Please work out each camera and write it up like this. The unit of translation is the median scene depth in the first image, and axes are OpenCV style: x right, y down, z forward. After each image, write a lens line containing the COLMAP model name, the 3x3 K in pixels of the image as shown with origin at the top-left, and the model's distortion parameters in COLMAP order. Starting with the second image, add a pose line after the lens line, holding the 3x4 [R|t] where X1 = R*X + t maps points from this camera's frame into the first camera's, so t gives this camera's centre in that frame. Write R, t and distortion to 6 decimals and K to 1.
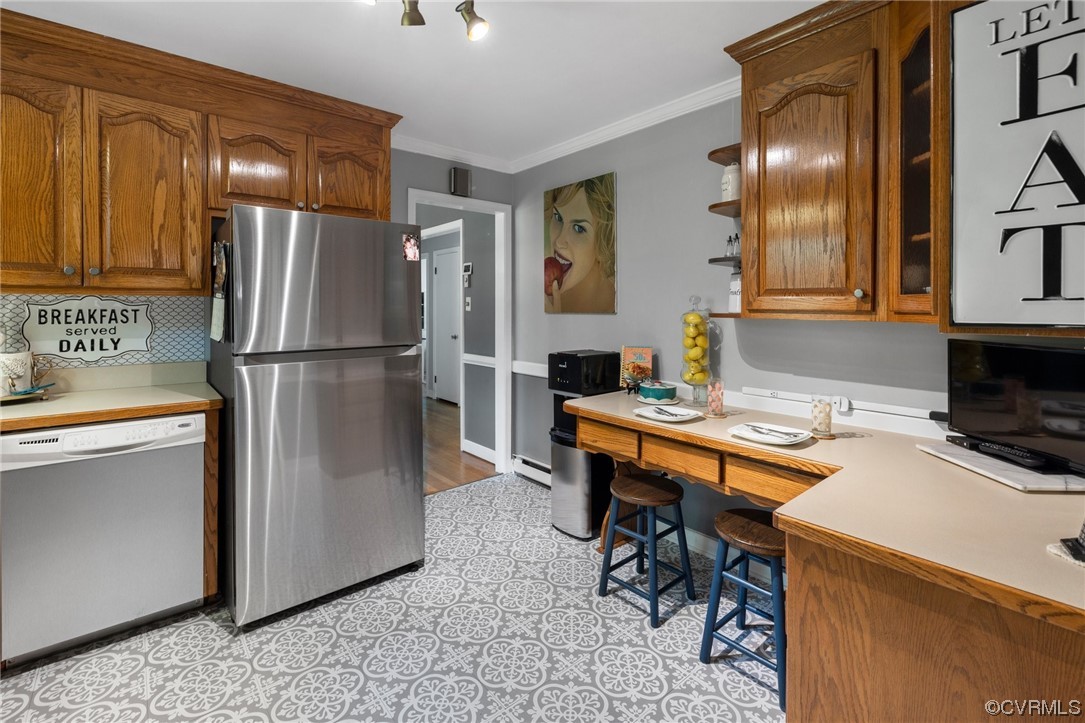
lens RADIAL K [[469.9, 0, 543.0], [0, 469.9, 309.8], [0, 0, 1]] dist [-0.000607, -0.000132]
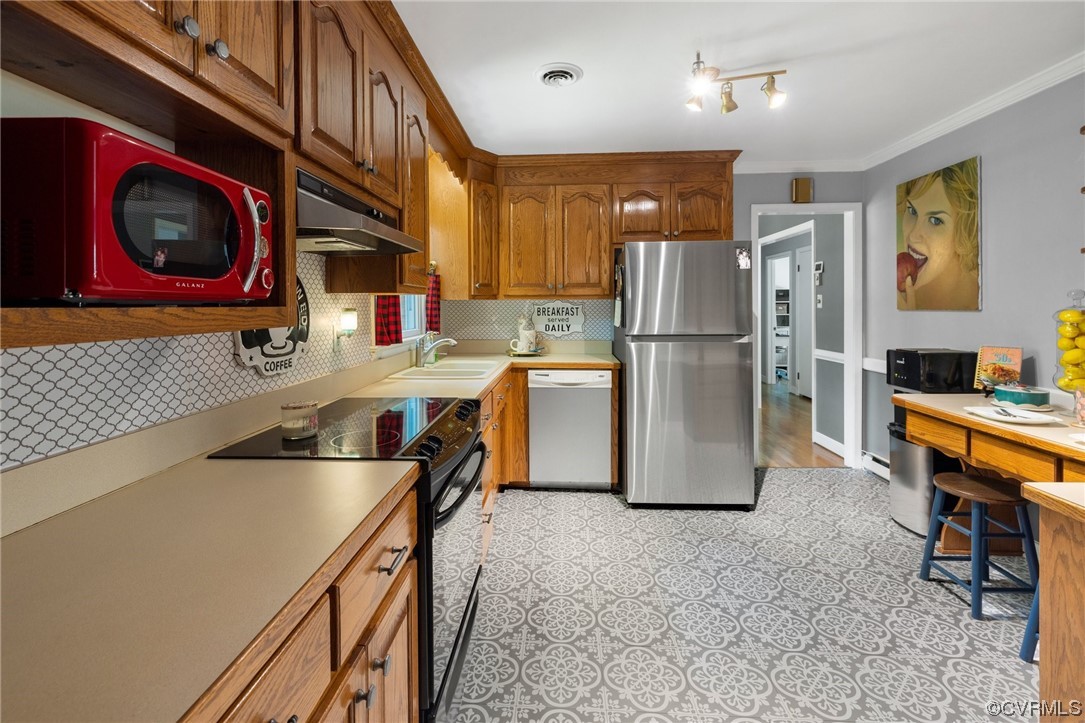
lens RADIAL K [[469.9, 0, 543.0], [0, 469.9, 309.8], [0, 0, 1]] dist [-0.000607, -0.000132]
pose [[0.721118, 0.000666, -0.692812, 0.212025], [0.002877, 0.999988, 0.003956, 0.000350], [0.692806, -0.004846, 0.721108, -0.301370]]
